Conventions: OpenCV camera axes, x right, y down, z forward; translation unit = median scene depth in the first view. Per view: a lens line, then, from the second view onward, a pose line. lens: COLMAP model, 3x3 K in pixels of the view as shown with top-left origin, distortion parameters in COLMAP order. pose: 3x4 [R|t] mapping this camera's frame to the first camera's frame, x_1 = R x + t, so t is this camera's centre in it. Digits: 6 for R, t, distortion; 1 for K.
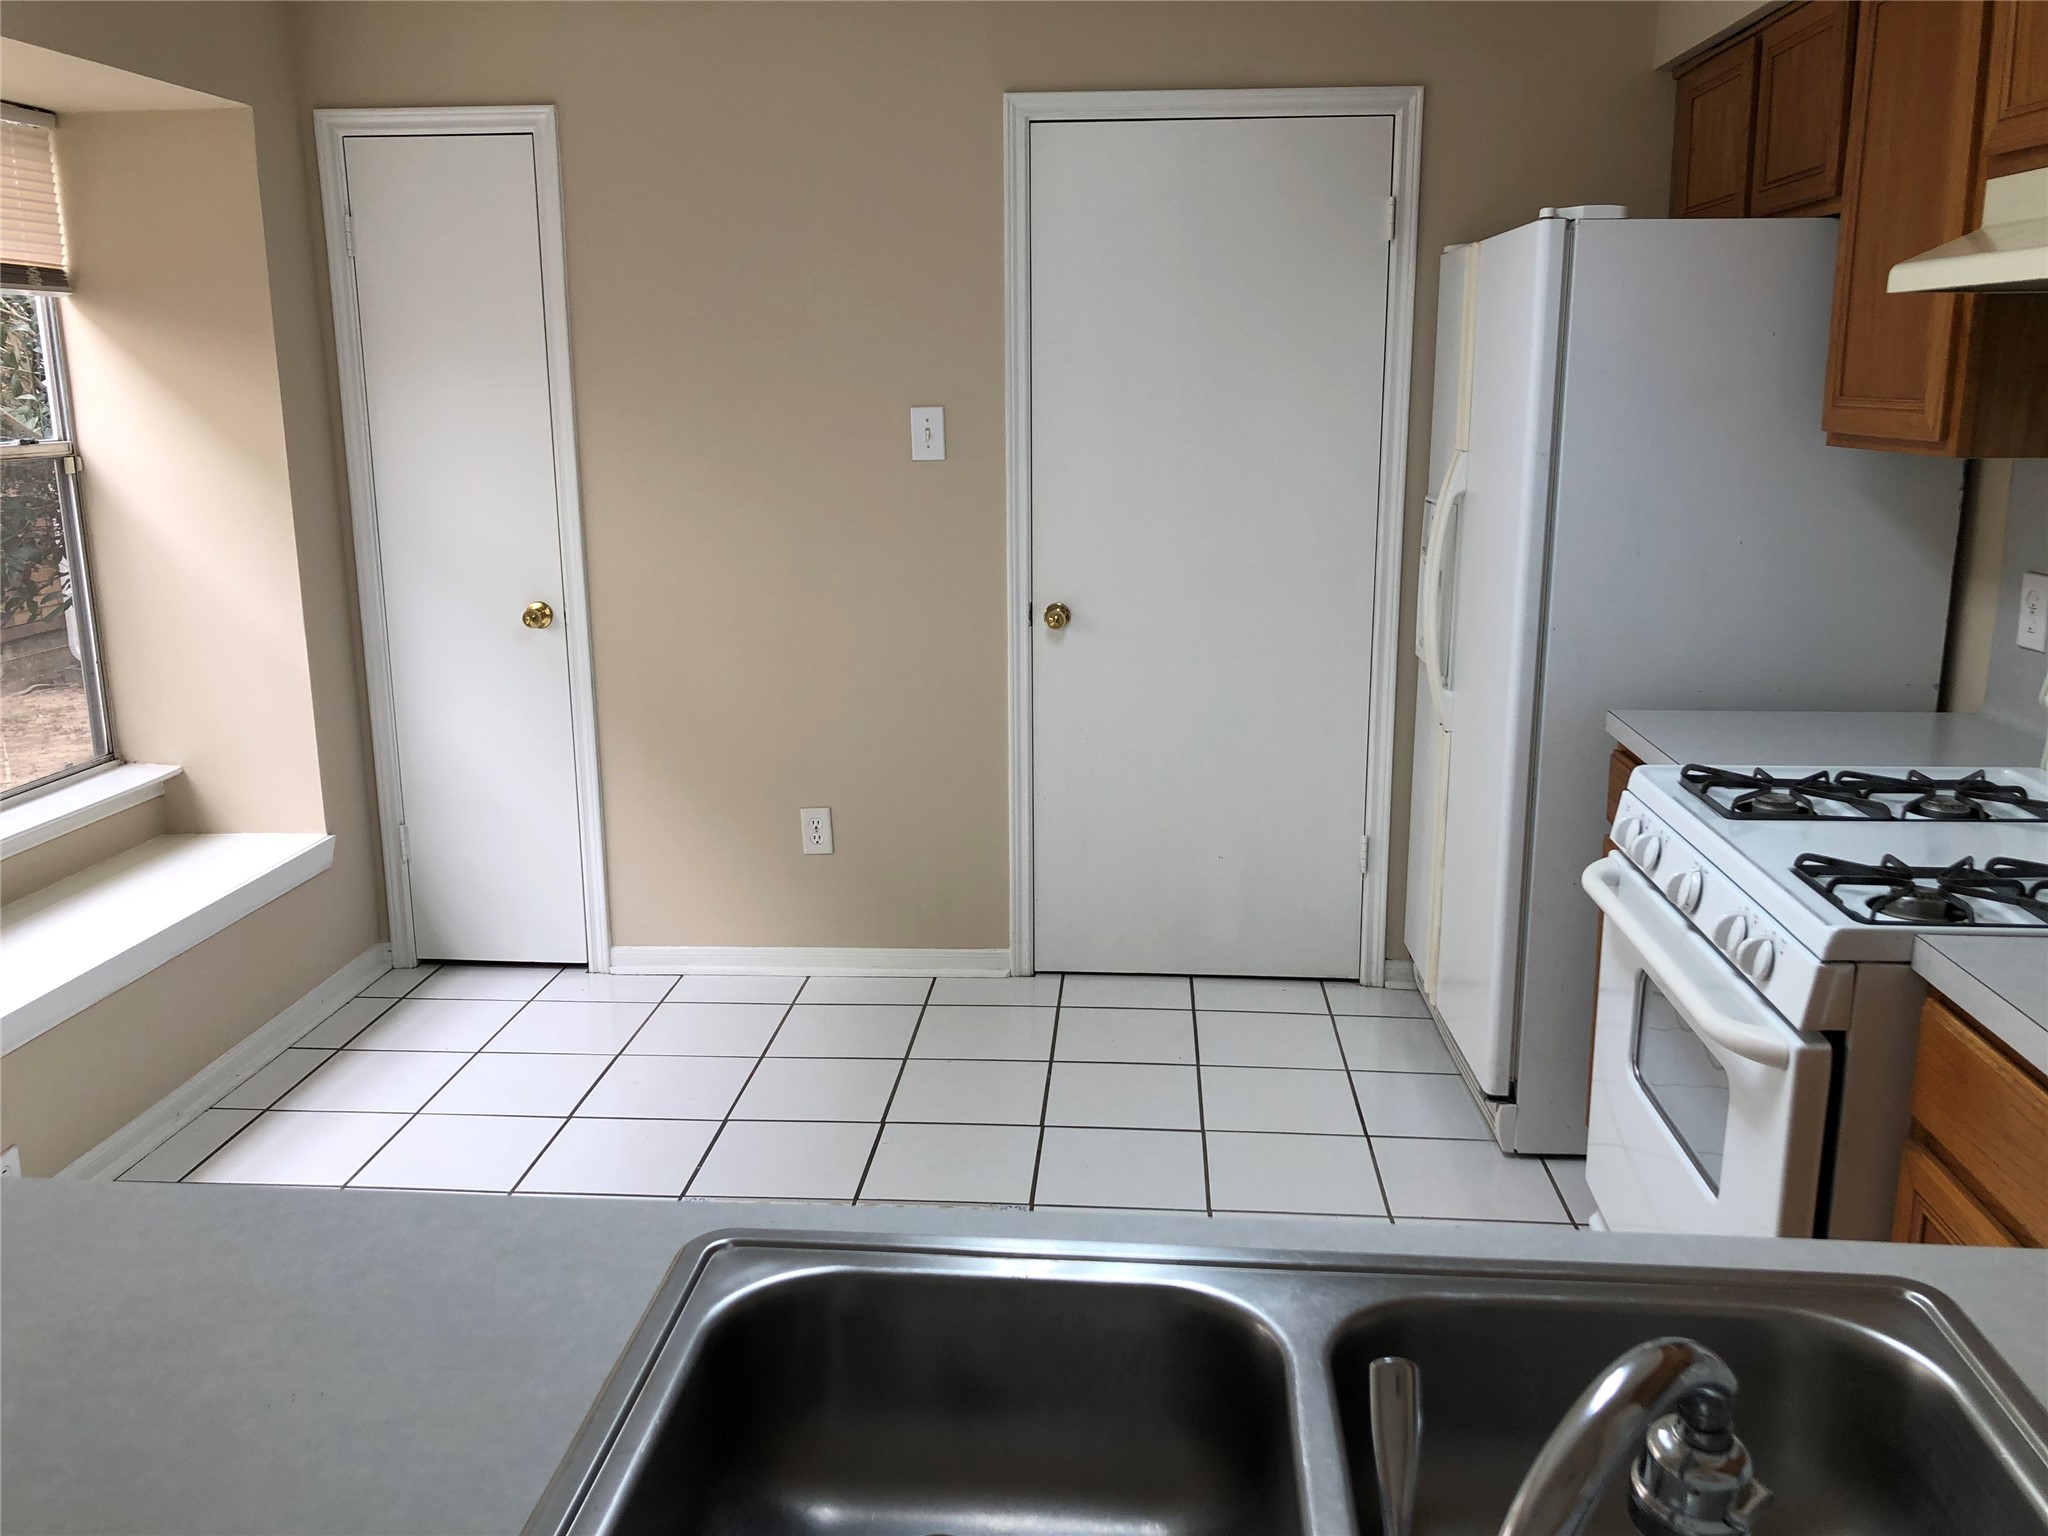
lens RADIAL K [[1659.2, 0, 1024.0], [0, 1659.2, 768.0], [0, 0, 1]] dist [0.105670, -0.128425]
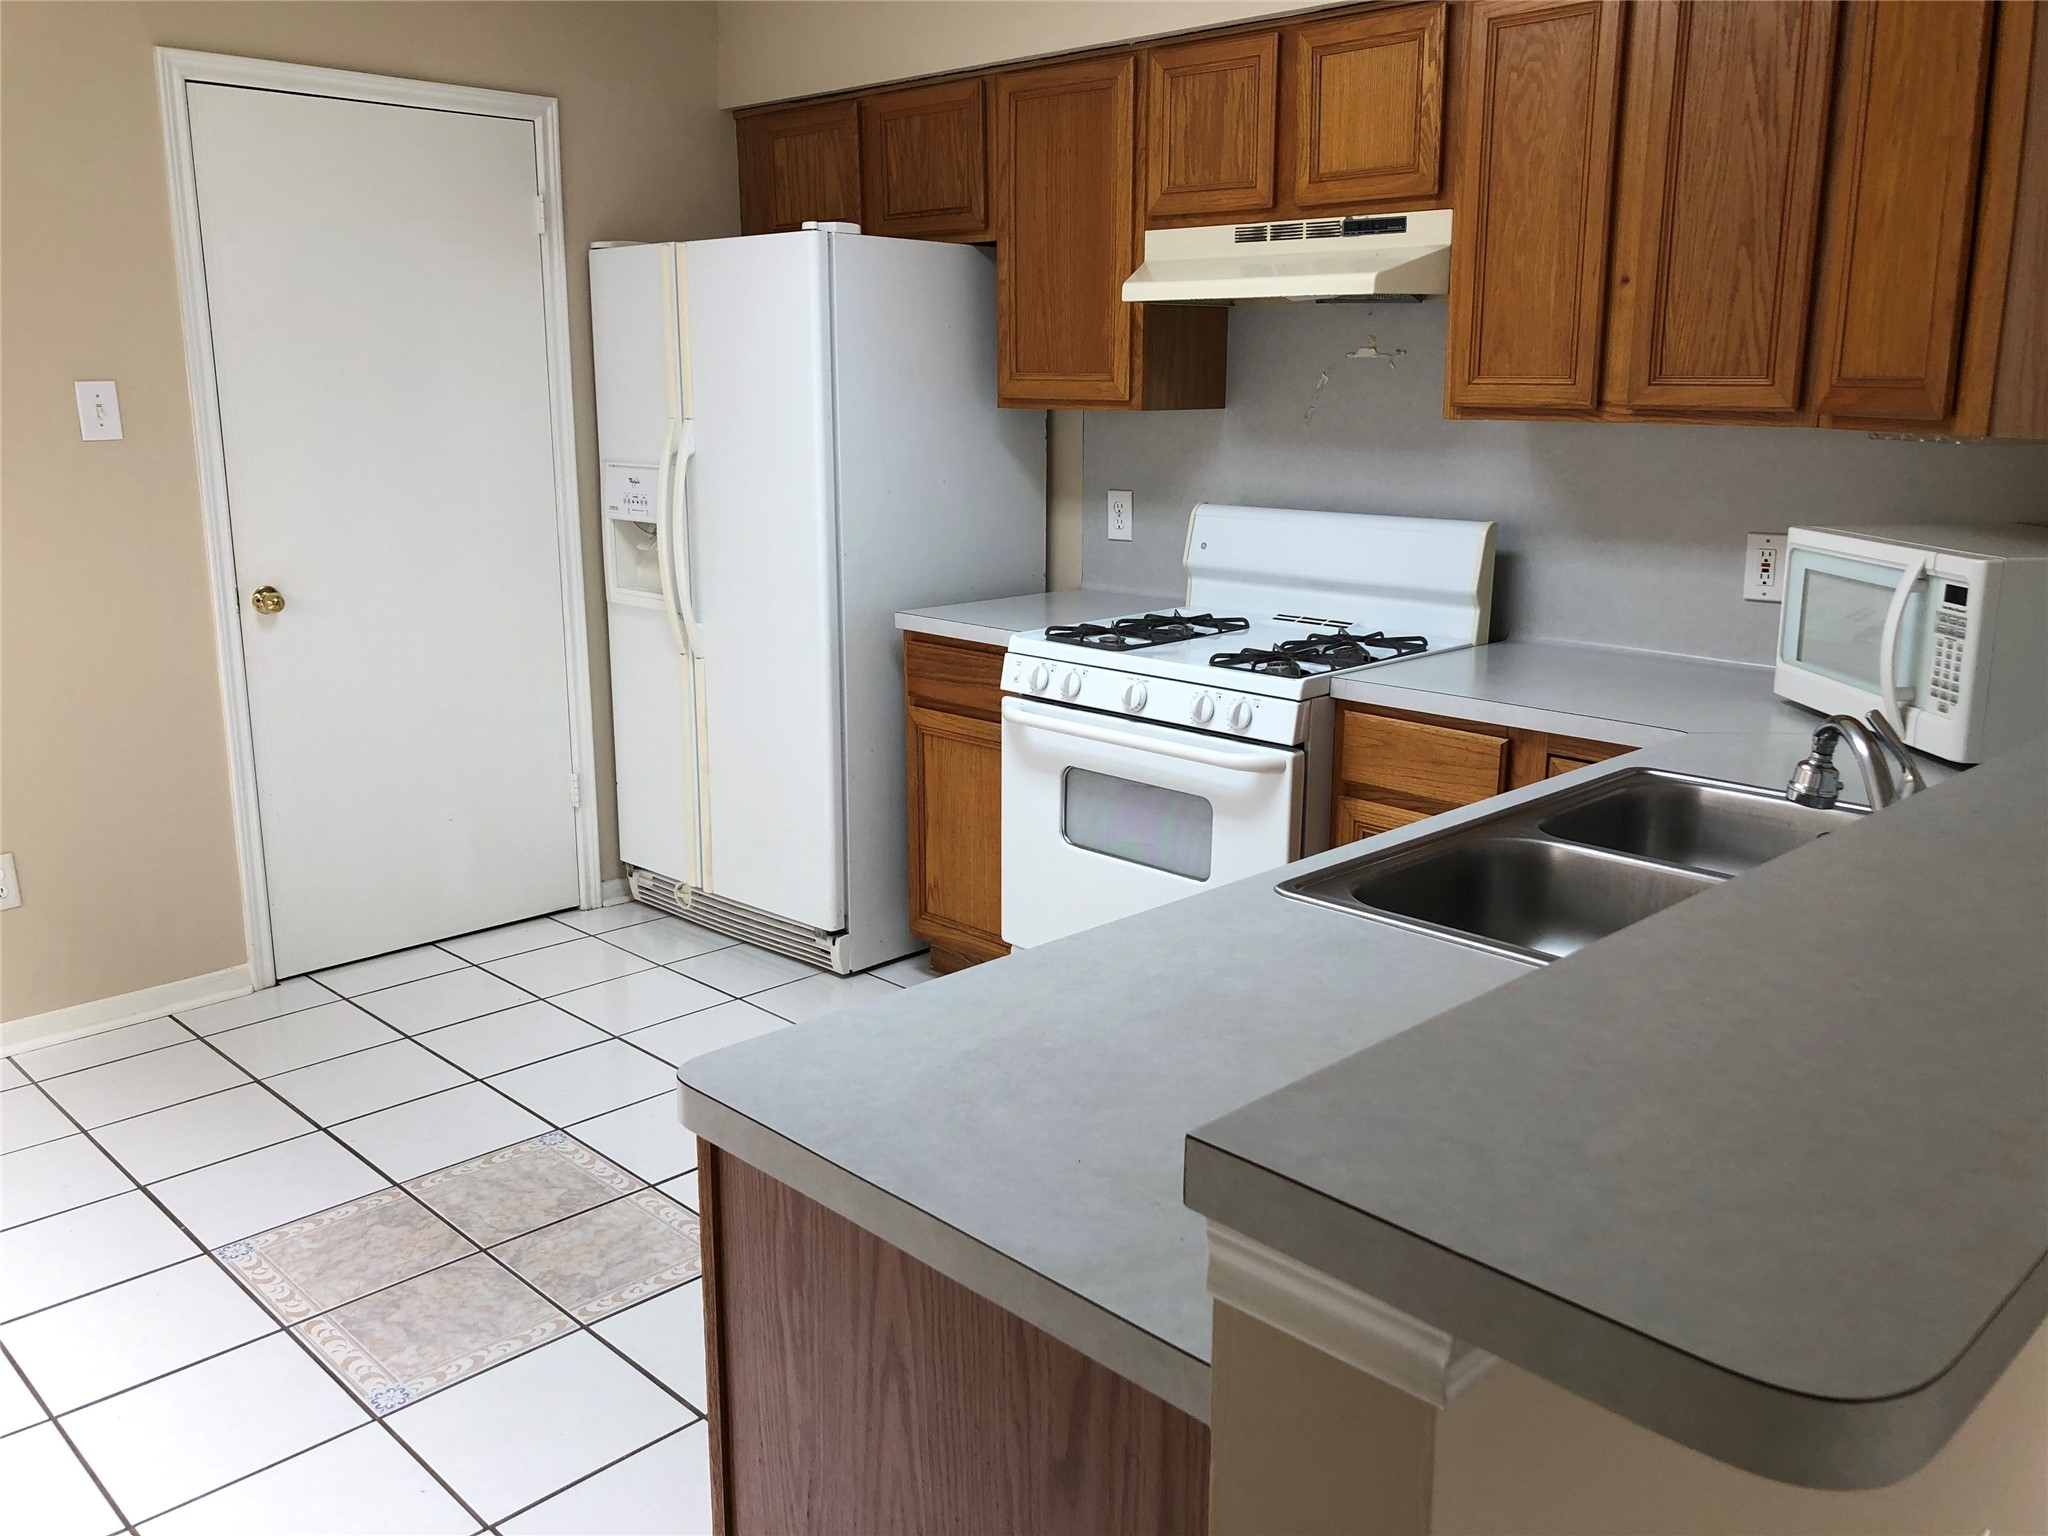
lens RADIAL K [[1668.8, 0, 1024.9], [0, 1668.8, 813.0], [0, 0, 1]] dist [-0.005886, -0.010559]
pose [[0.649726, -0.186806, 0.736858, -0.469745], [0.167486, 0.980693, 0.100941, 0.005262], [-0.741488, 0.057829, 0.668470, 0.048911]]
